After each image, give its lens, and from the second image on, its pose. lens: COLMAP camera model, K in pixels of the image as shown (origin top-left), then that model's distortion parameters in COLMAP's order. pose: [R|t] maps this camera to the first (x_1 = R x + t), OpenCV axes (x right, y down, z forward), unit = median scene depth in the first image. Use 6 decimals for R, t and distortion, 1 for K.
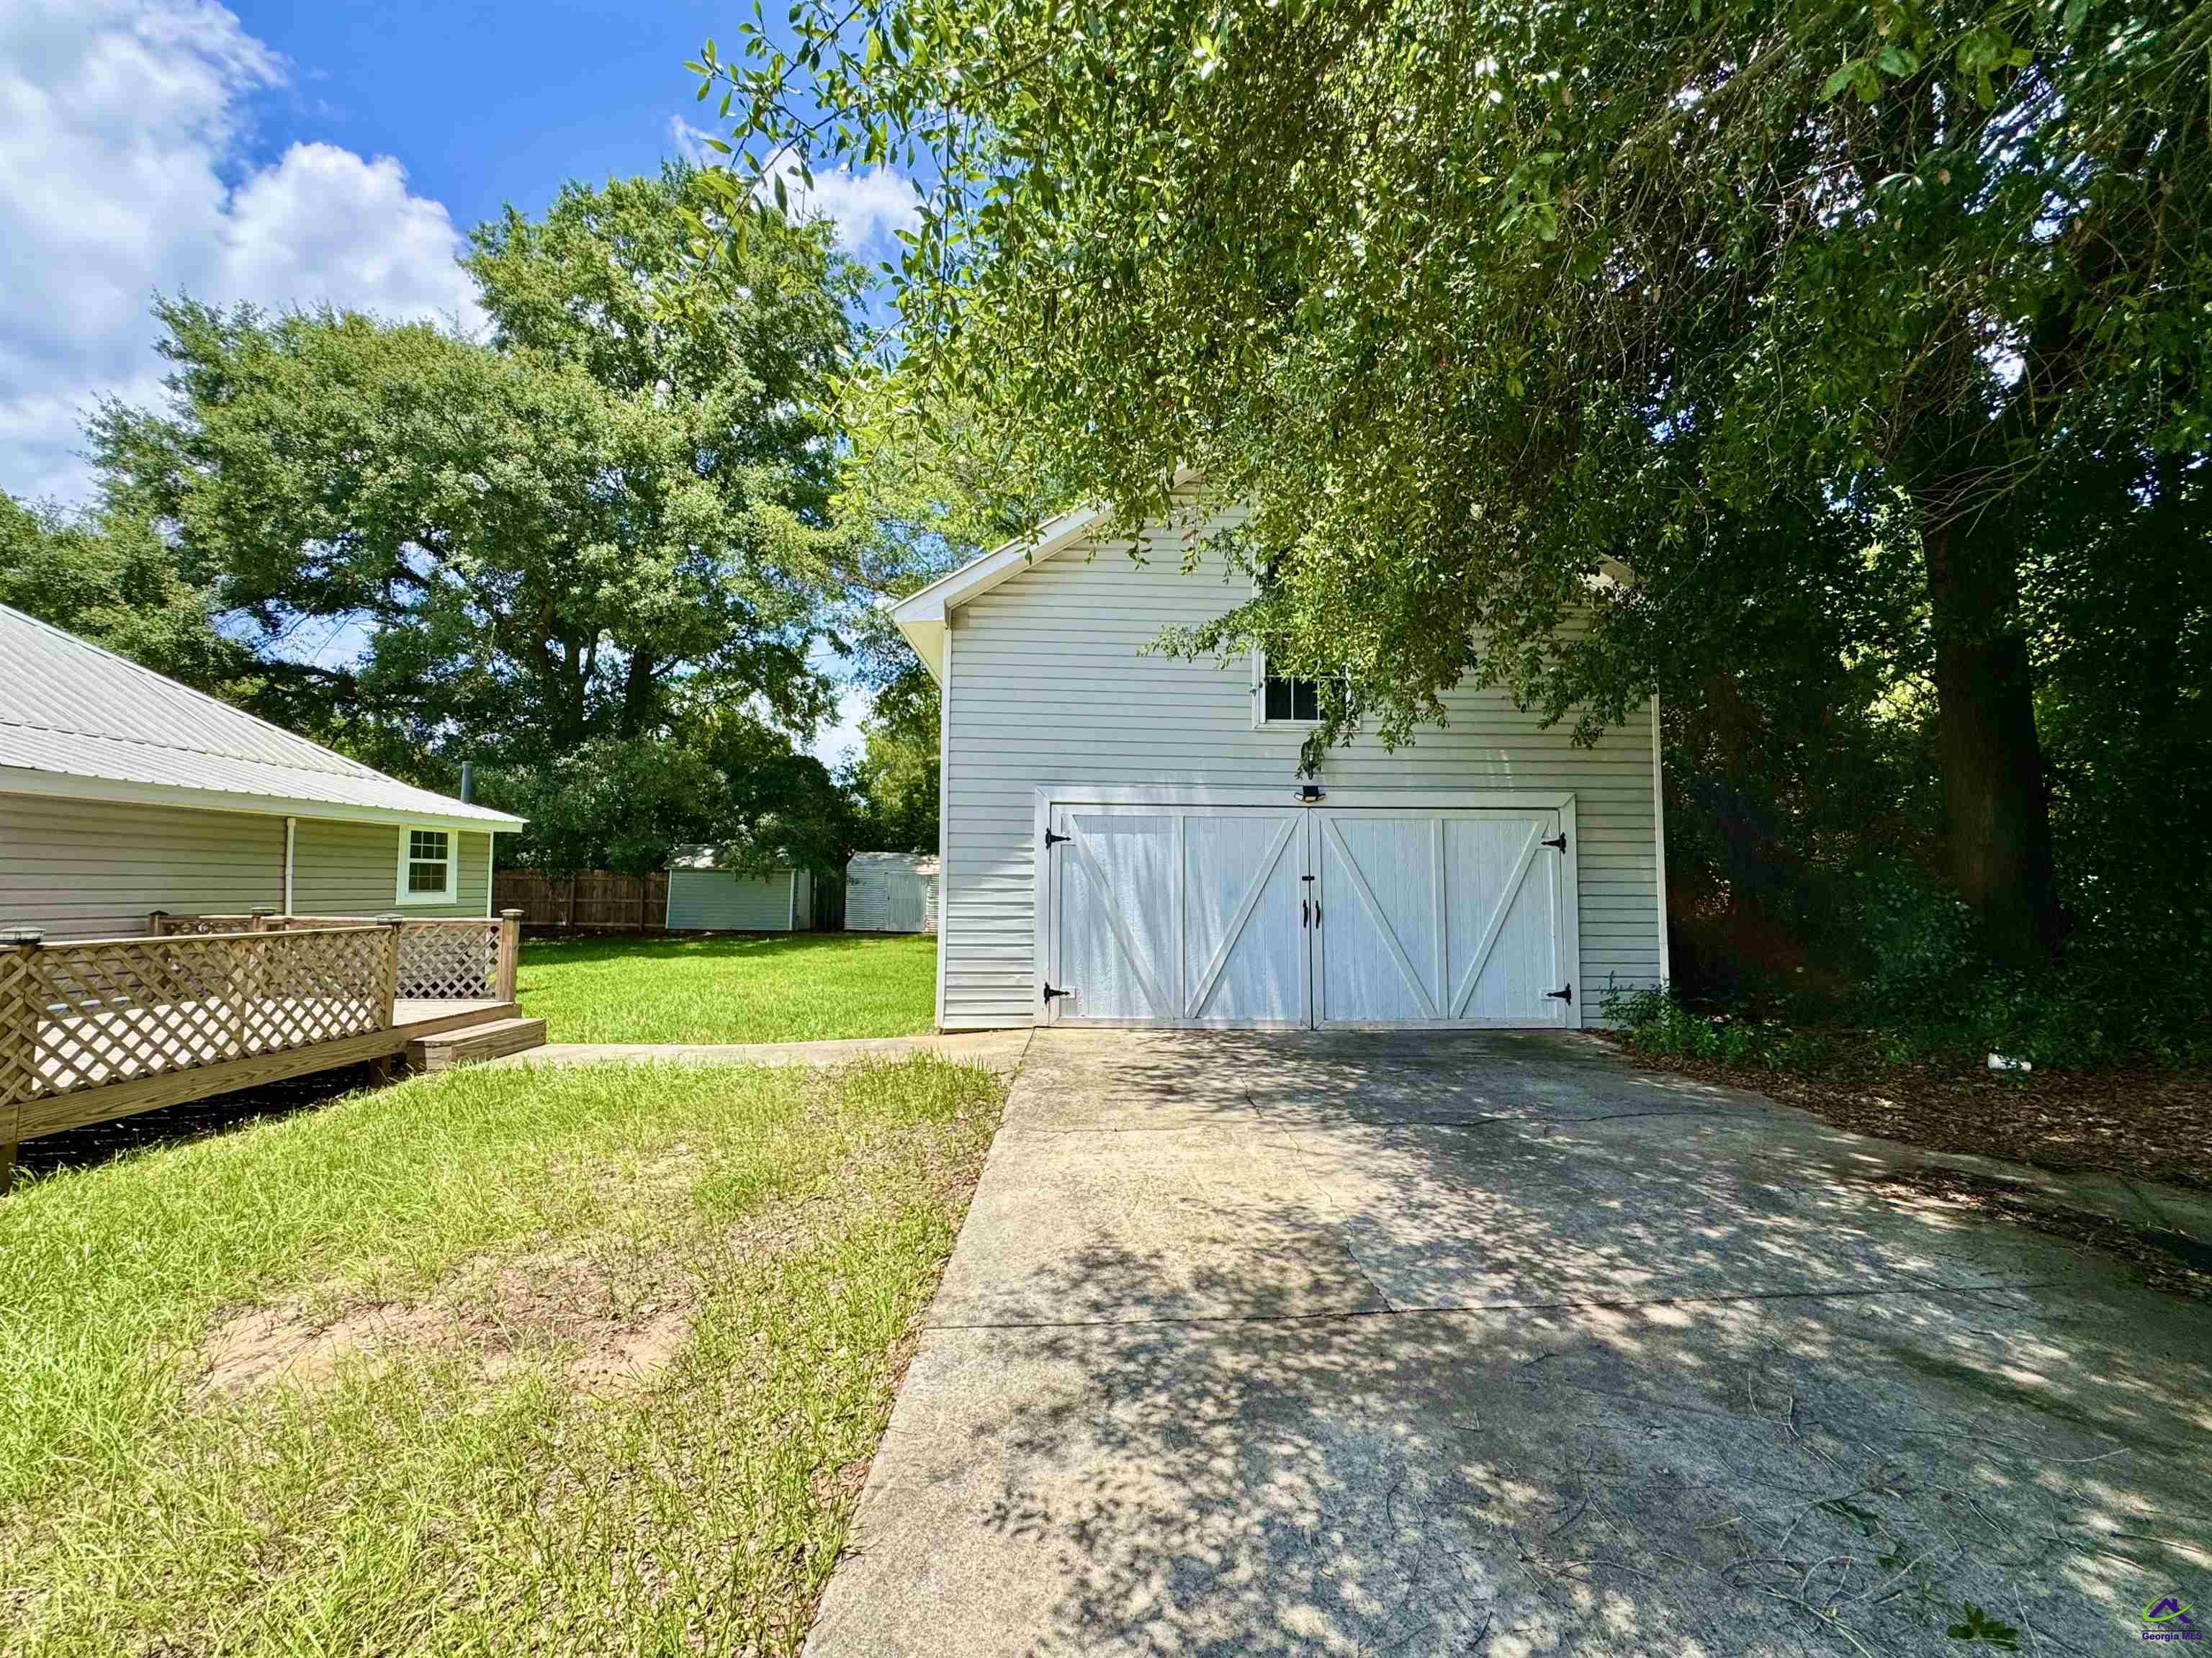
lens RADIAL K [[883.9, 0, 1098.0], [0, 883.9, 824.5], [0, 0, 1]] dist [-0.006037, 0.001010]
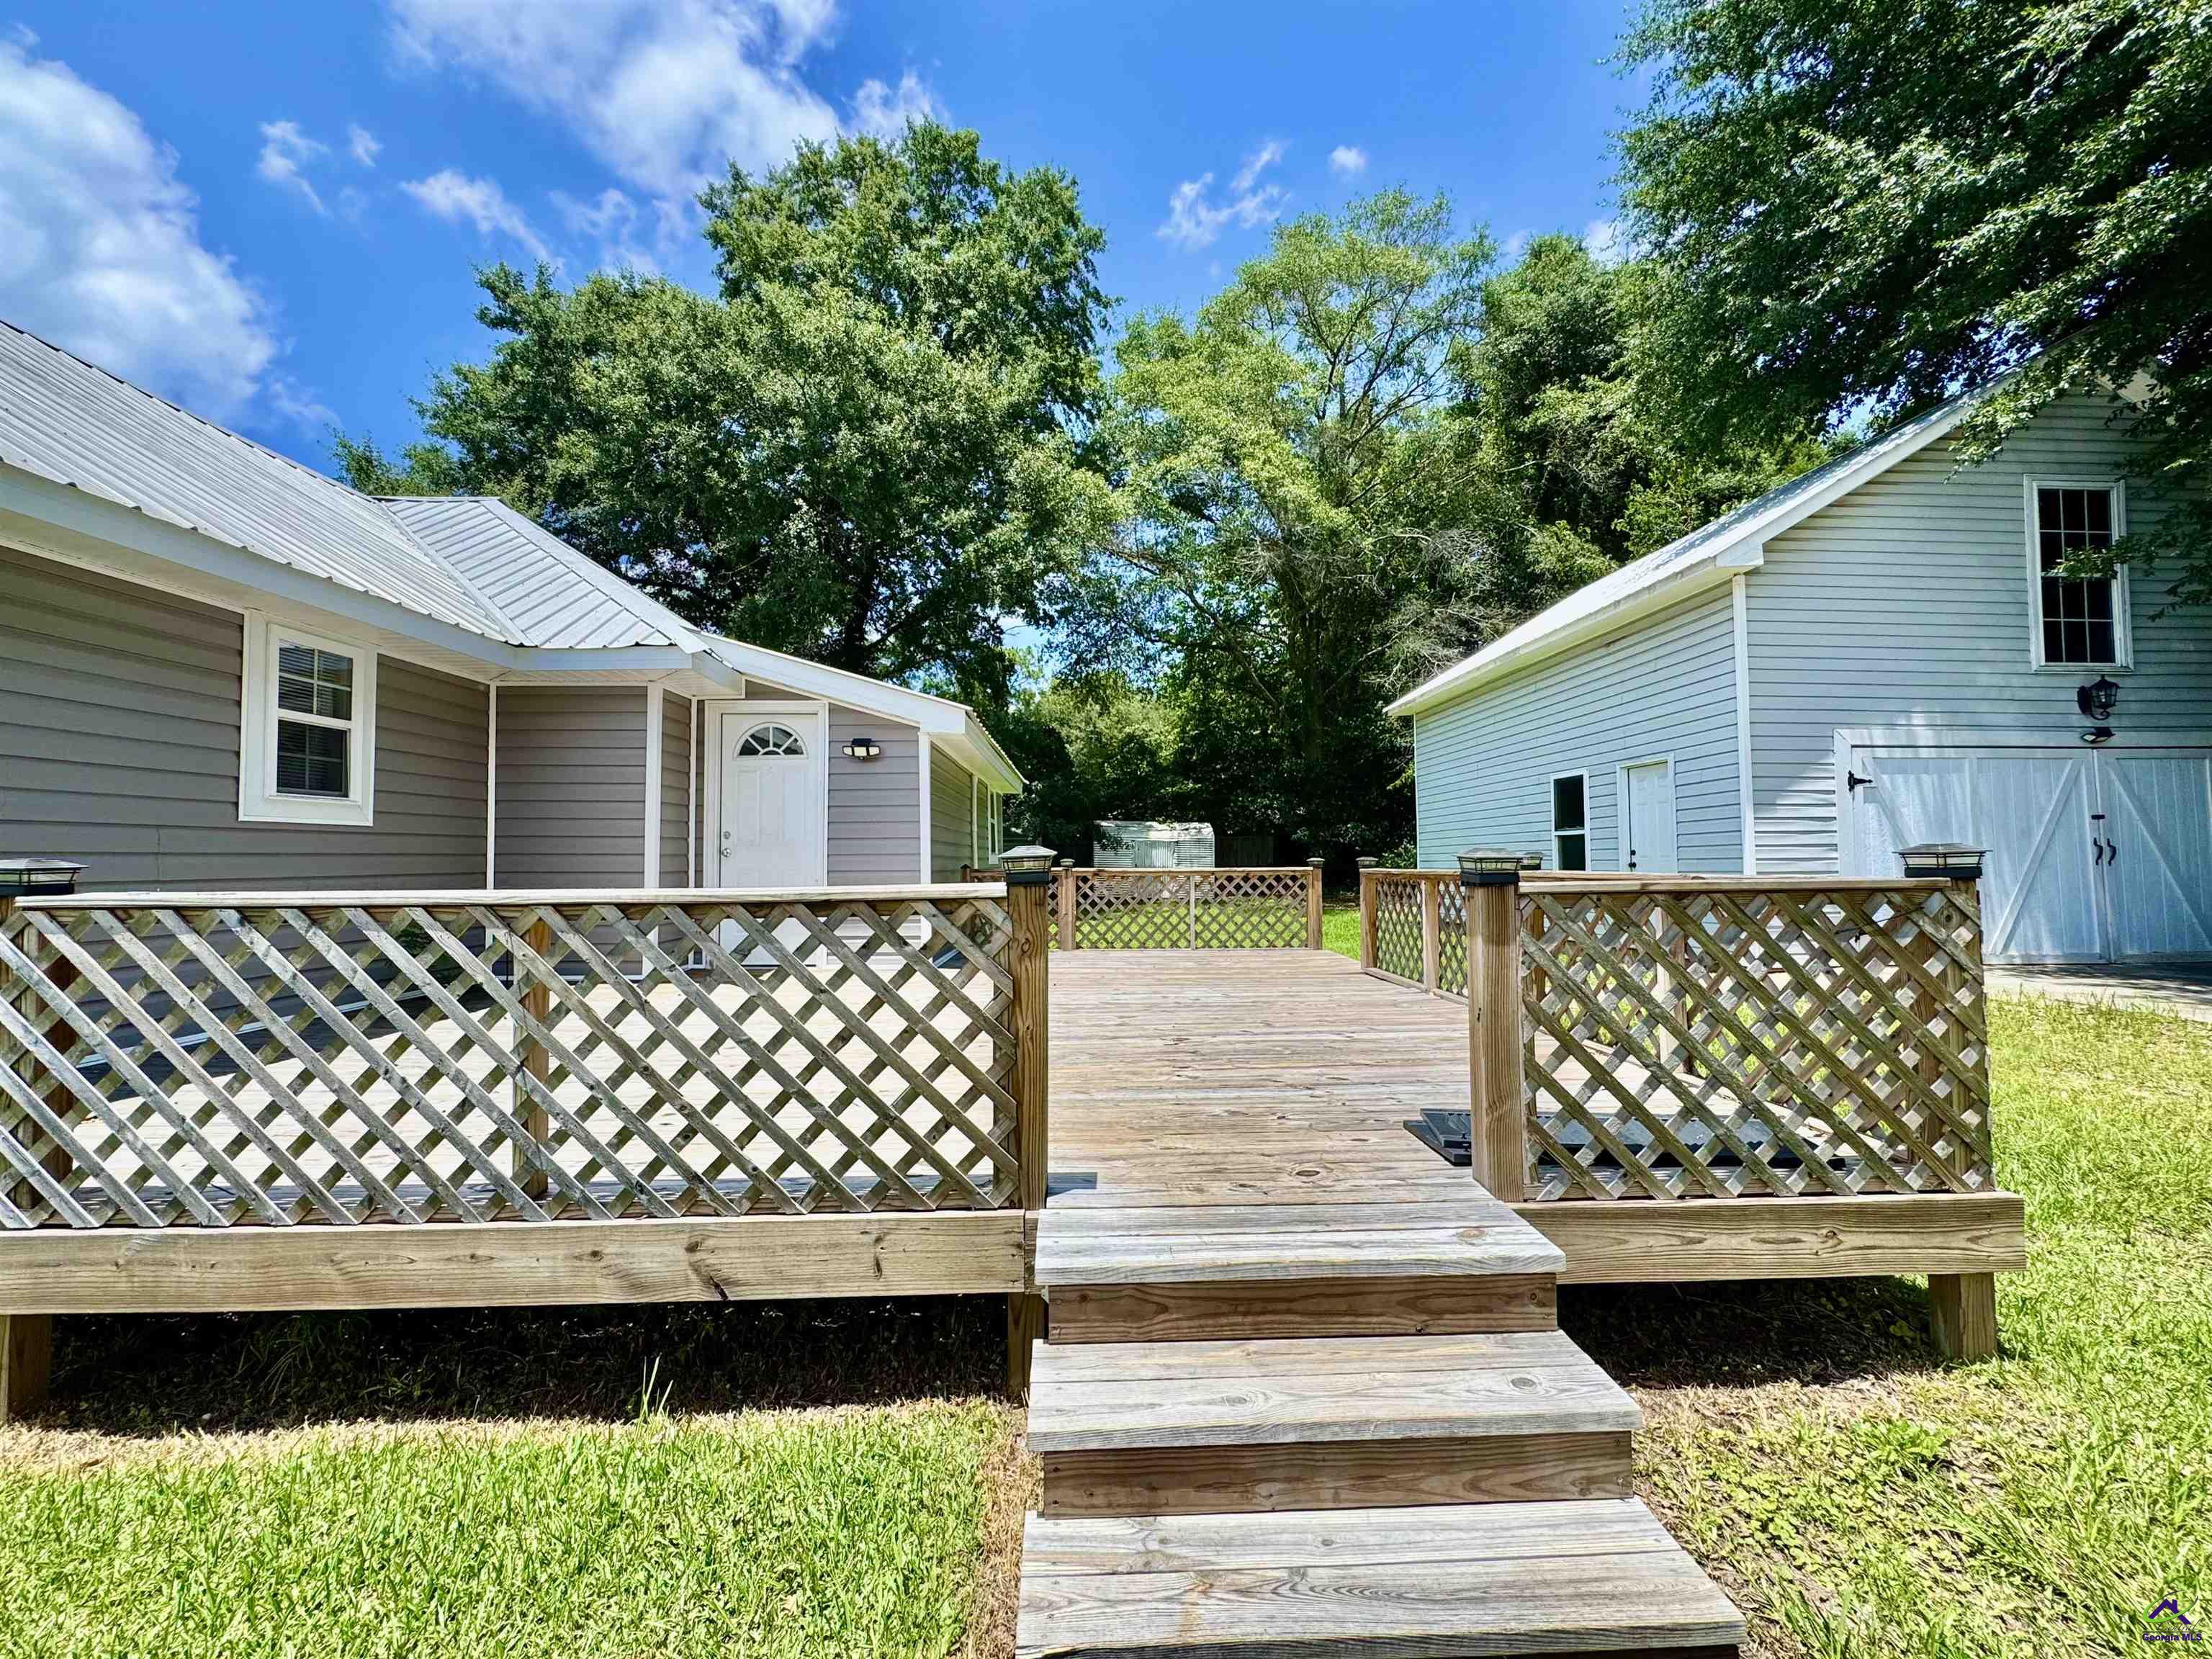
lens RADIAL K [[884.0, 0, 1108.8], [0, 884.0, 813.6], [0, 0, 1]] dist [-0.006037, 0.001010]
pose [[0.999881, -0.012385, 0.009248, -0.890775], [0.012256, 0.999828, 0.013893, 0.028120], [-0.009419, -0.013778, 0.999861, 0.000505]]
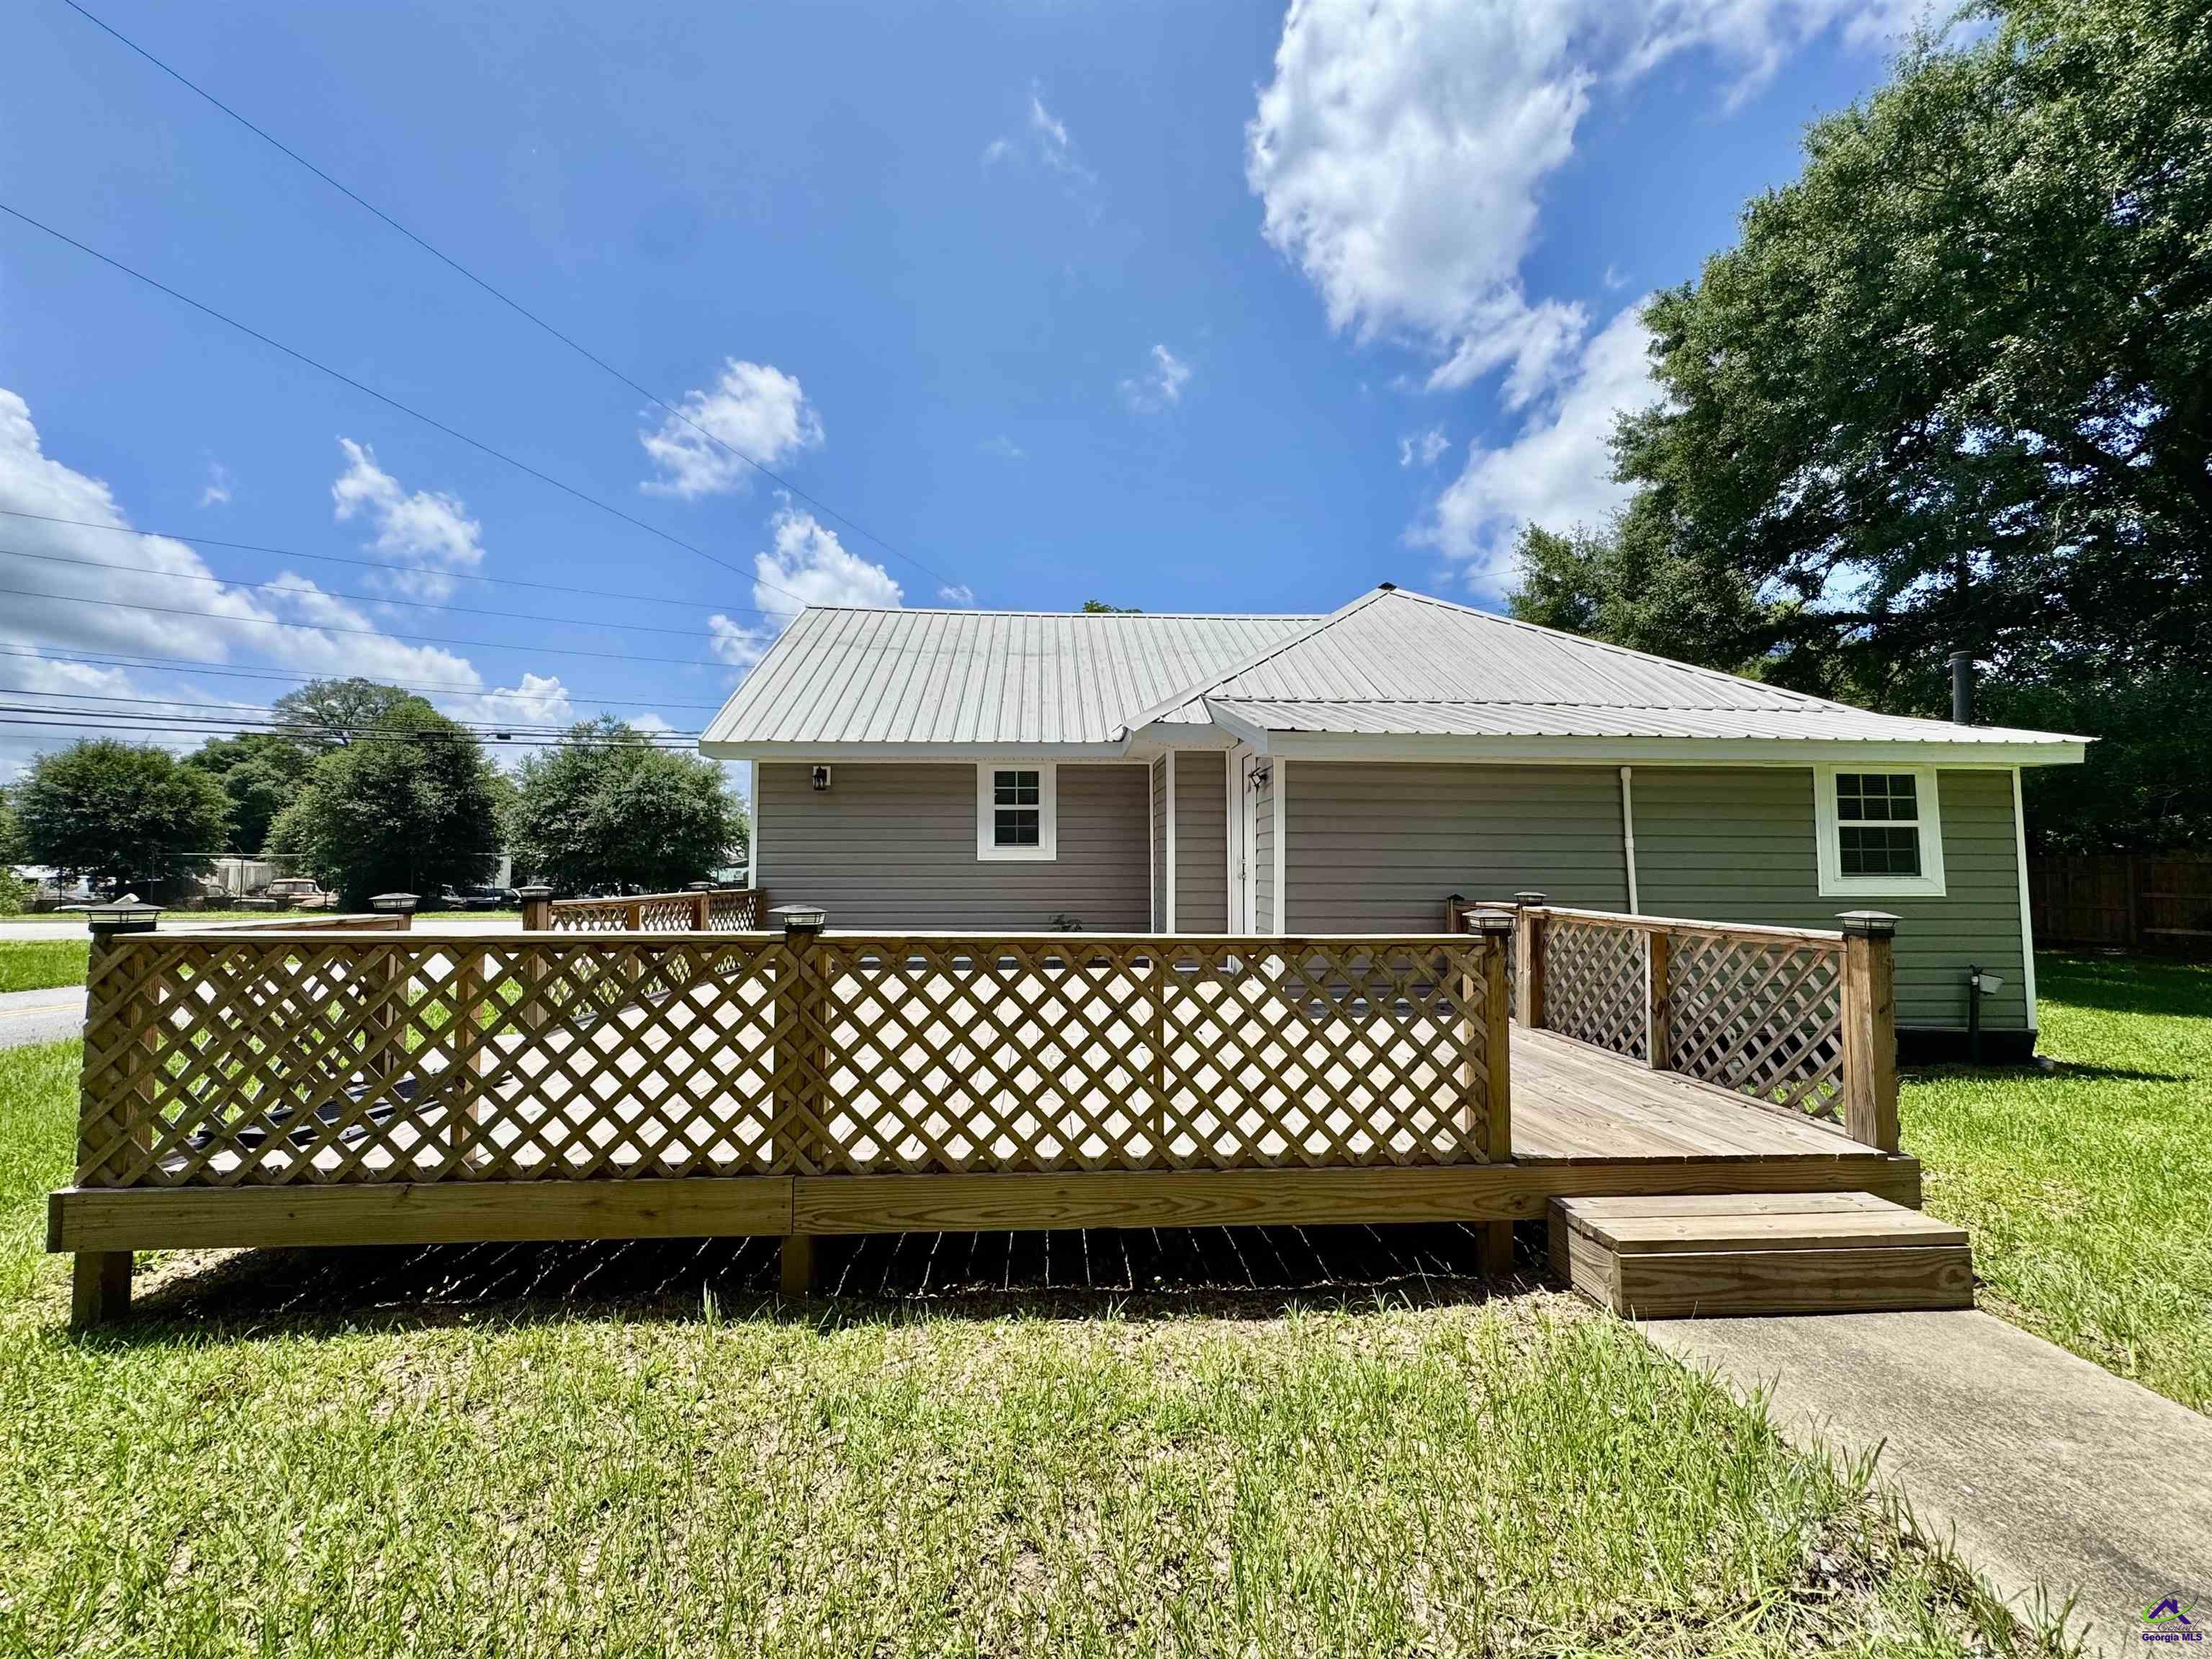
lens RADIAL K [[884.0, 0, 1111.5], [0, 884.0, 827.9], [0, 0, 1]] dist [-0.006037, 0.001010]
pose [[0.062931, -0.050926, -0.996718, -0.284665], [0.063661, 0.996868, -0.046915, 0.054905], [0.995985, -0.060499, 0.065976, 0.627695]]
